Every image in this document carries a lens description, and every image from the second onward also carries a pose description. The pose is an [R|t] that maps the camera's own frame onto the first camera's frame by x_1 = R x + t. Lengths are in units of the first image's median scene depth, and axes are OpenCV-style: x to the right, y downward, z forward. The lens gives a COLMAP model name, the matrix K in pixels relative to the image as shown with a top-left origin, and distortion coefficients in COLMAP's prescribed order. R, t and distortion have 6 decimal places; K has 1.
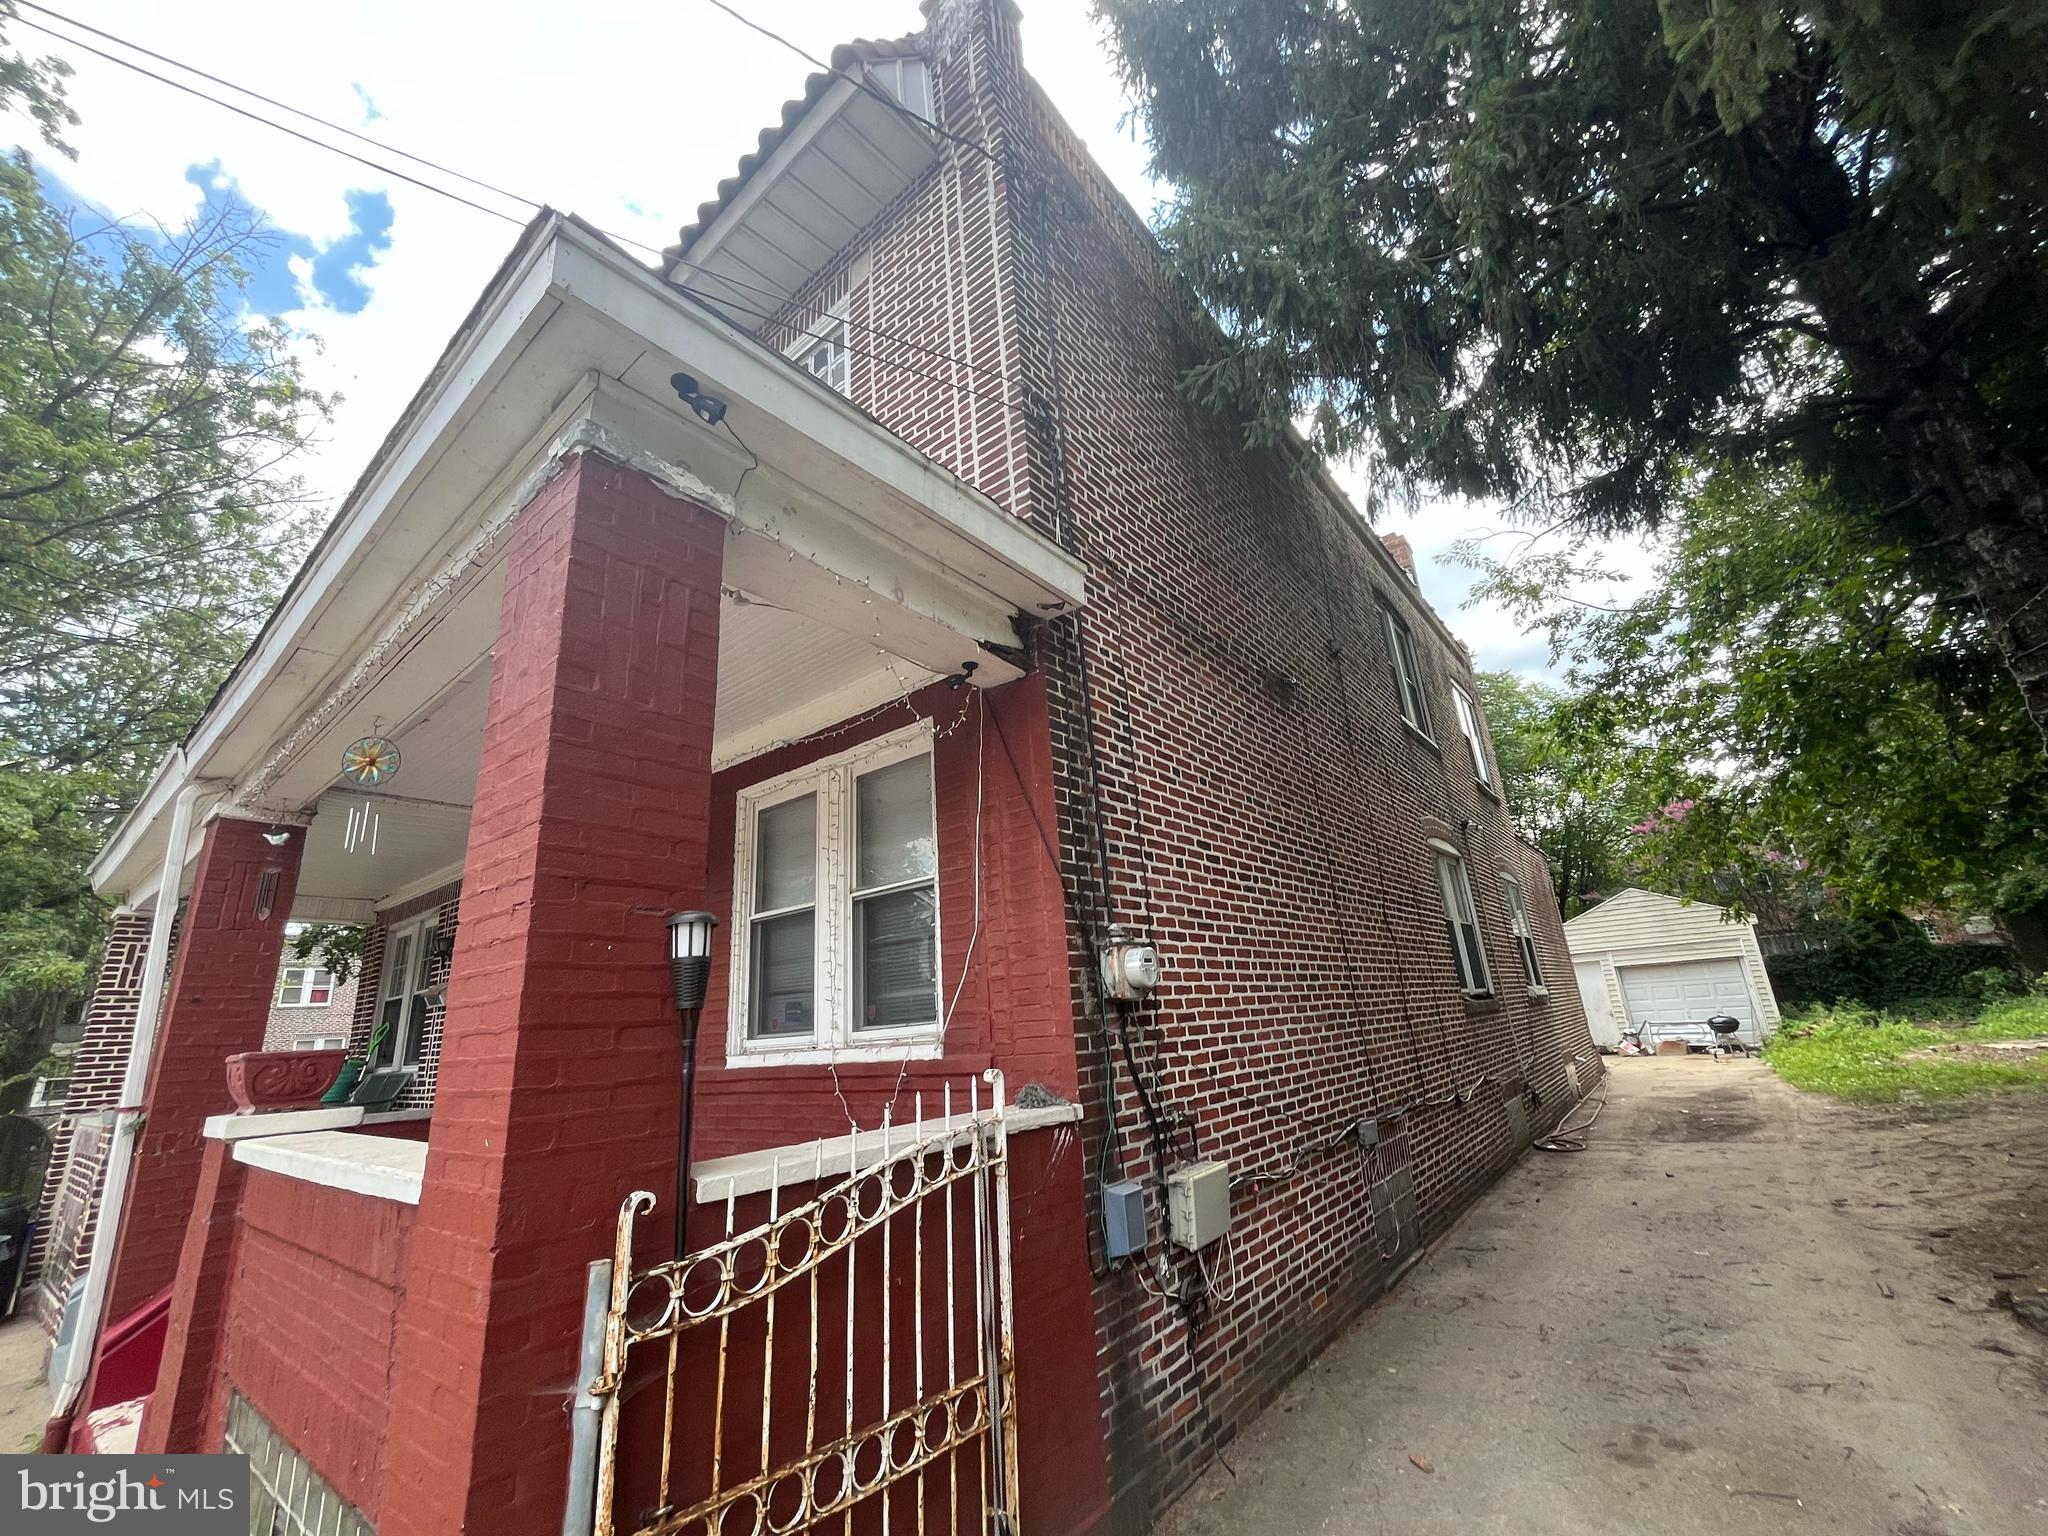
lens RADIAL K [[822.4, 0, 1026.9], [0, 822.4, 772.4], [0, 0, 1]] dist [-0.001904, 0.000358]
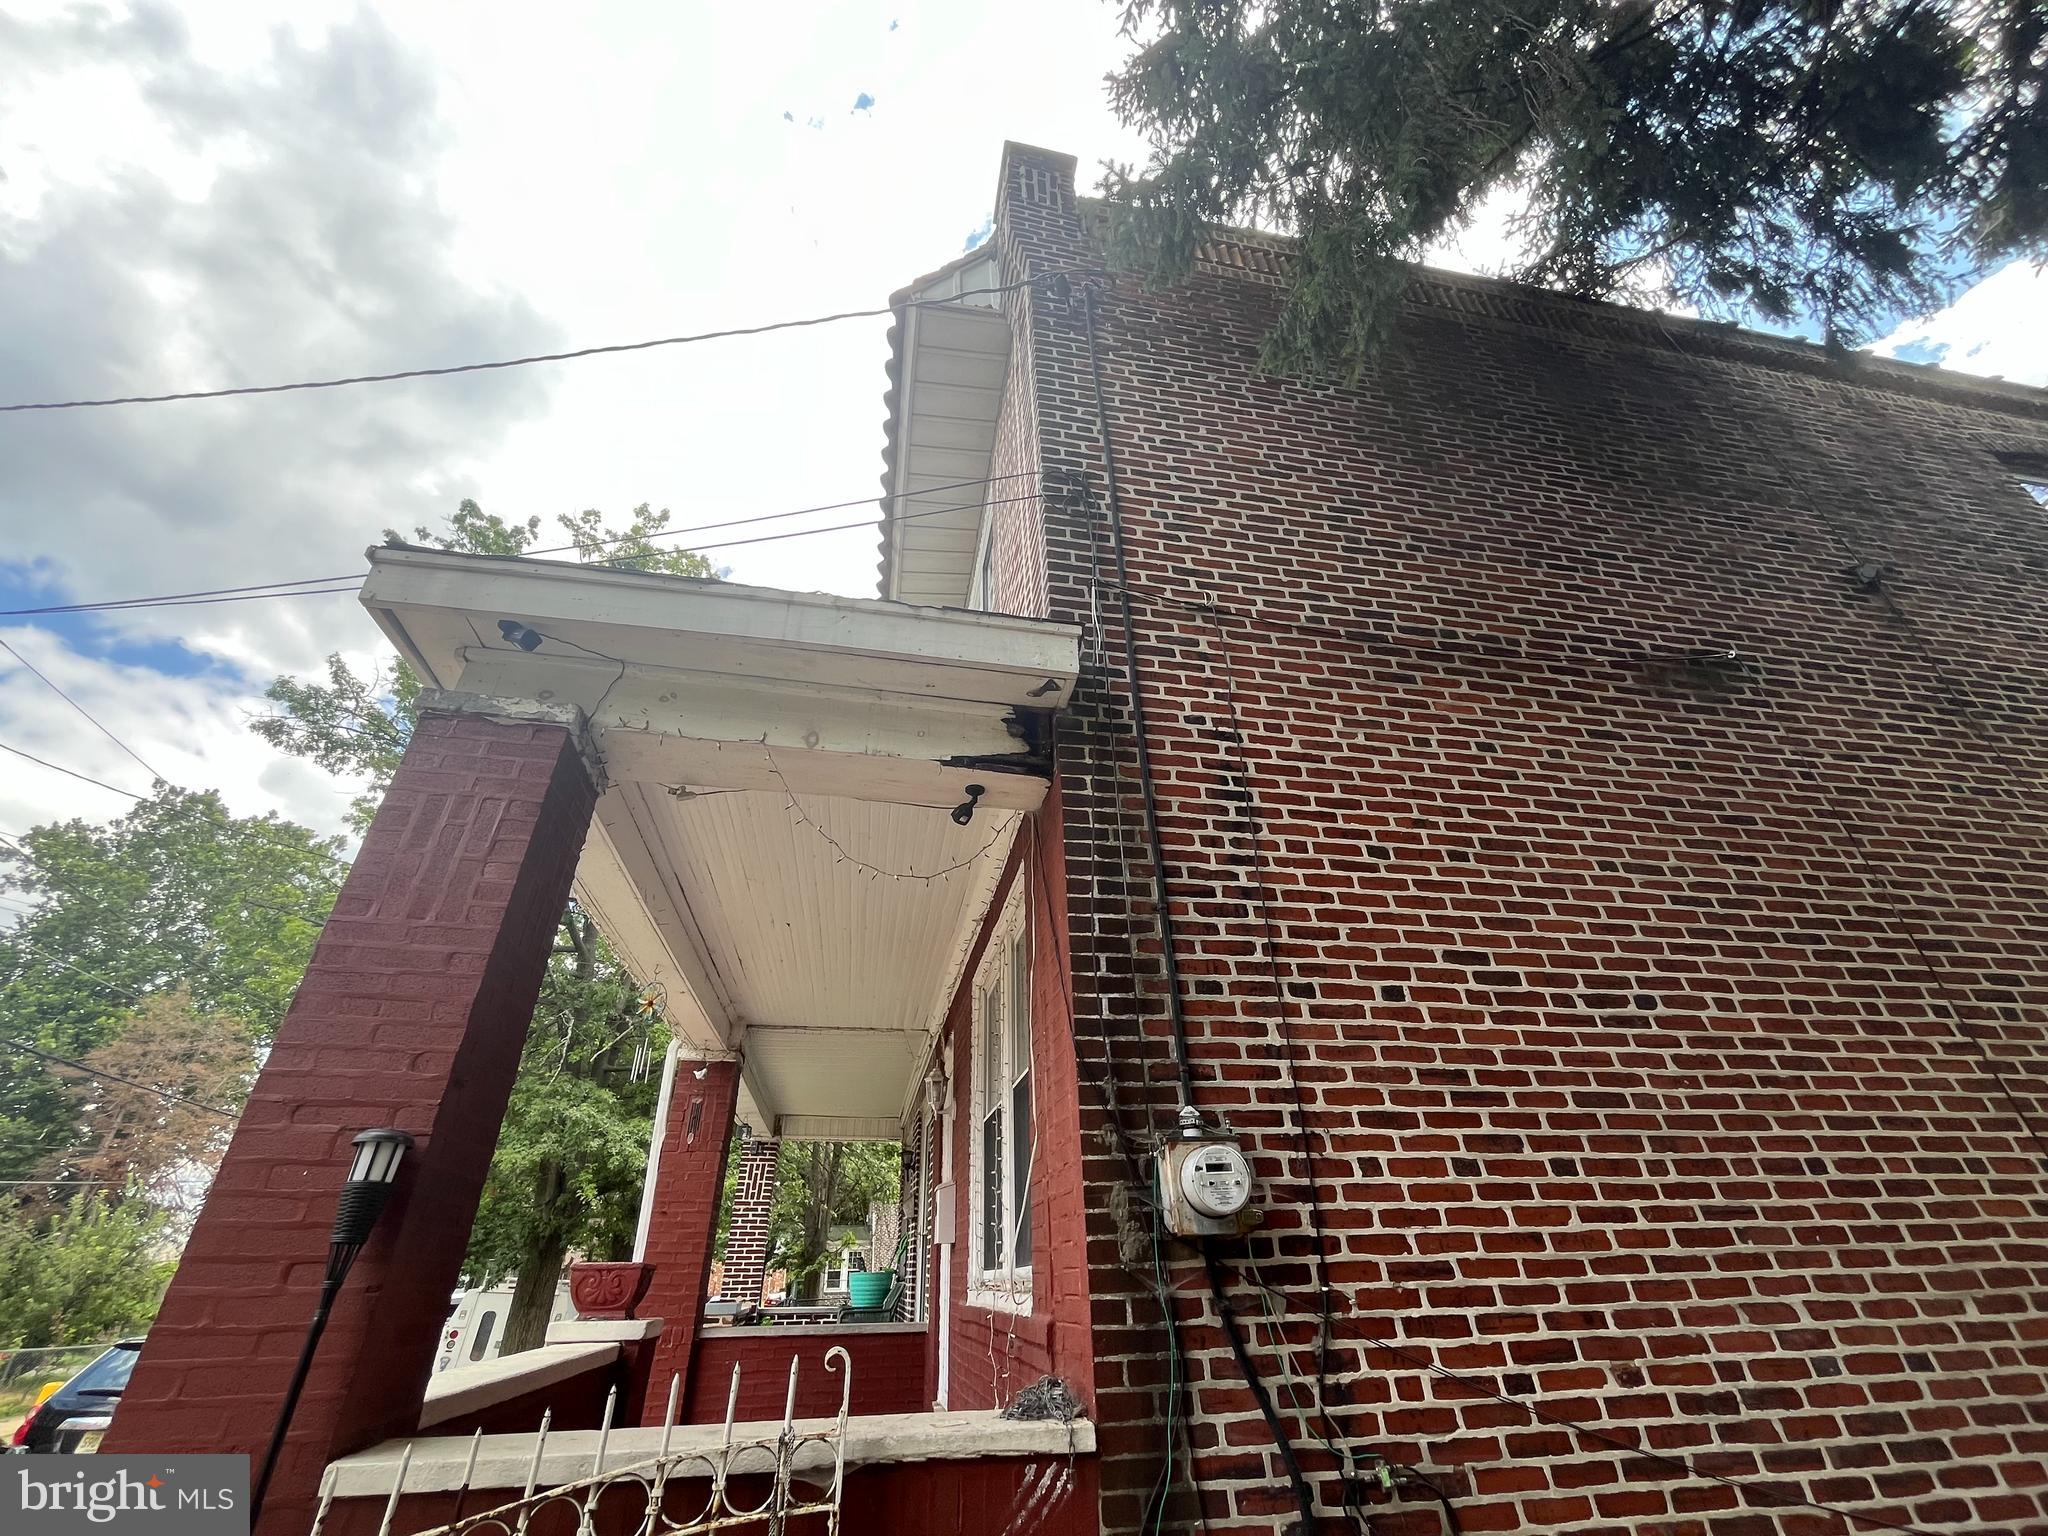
lens RADIAL K [[829.3, 0, 1024.4], [0, 829.3, 769.7], [0, 0, 1]] dist [-0.003088, 0.000387]
pose [[0.759202, -0.299264, -0.577974, 0.399778], [0.165201, 0.947545, -0.273619, 0.077200], [0.629541, 0.112250, 0.768816, 0.331389]]
